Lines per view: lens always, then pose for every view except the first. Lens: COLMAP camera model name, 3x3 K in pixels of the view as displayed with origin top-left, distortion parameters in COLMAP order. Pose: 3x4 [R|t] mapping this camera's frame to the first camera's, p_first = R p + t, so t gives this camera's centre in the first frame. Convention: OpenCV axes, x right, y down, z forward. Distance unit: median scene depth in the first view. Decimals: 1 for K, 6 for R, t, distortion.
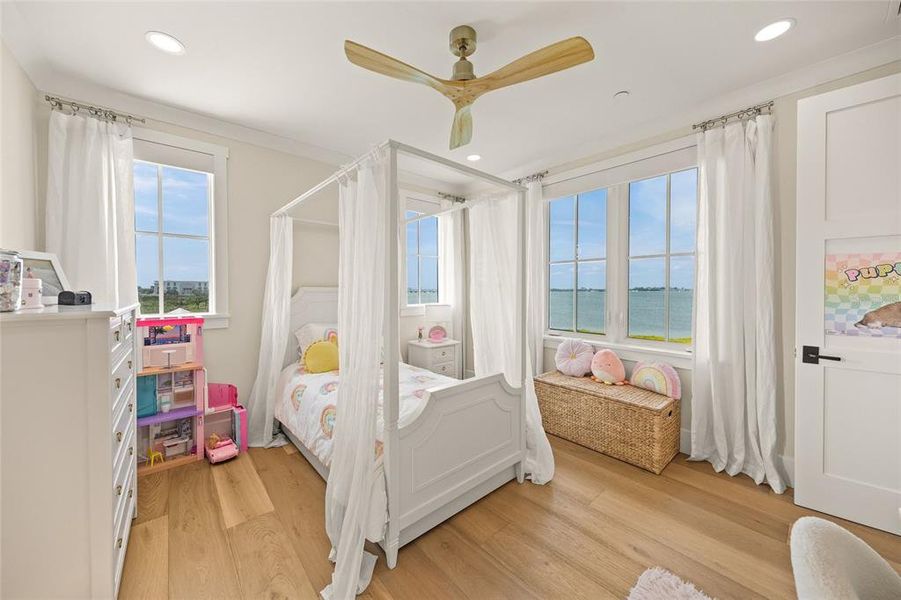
lens RADIAL K [[328.4, 0, 447.4], [0, 328.4, 295.0], [0, 0, 1]] dist [0.007674, -0.000047]
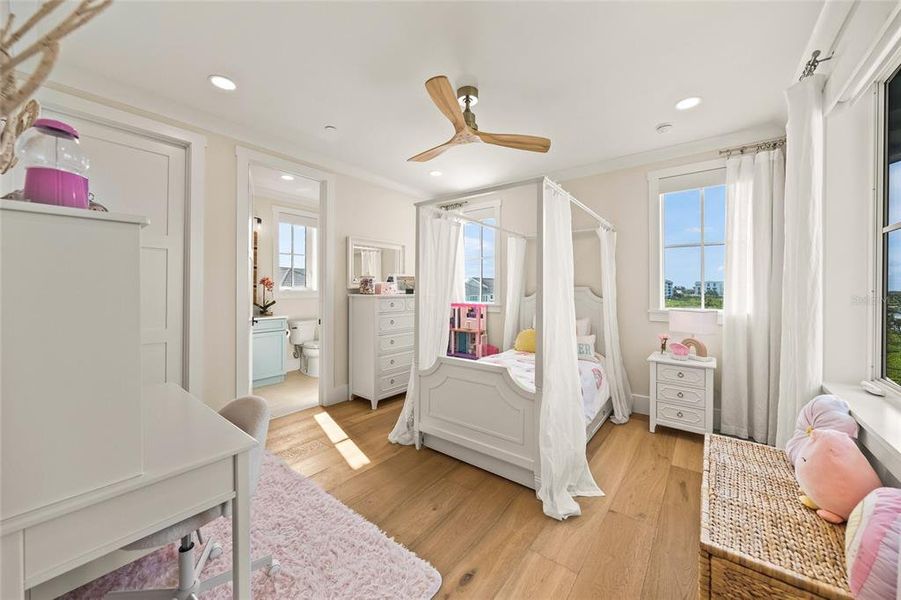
lens RADIAL K [[328.4, 0, 447.4], [0, 328.4, 295.0], [0, 0, 1]] dist [0.007674, -0.000047]
pose [[0.186162, 0.019989, -0.982316, 0.853373], [-0.022157, 0.999624, 0.016142, -0.005670], [0.982269, 0.018760, 0.186535, 0.451545]]
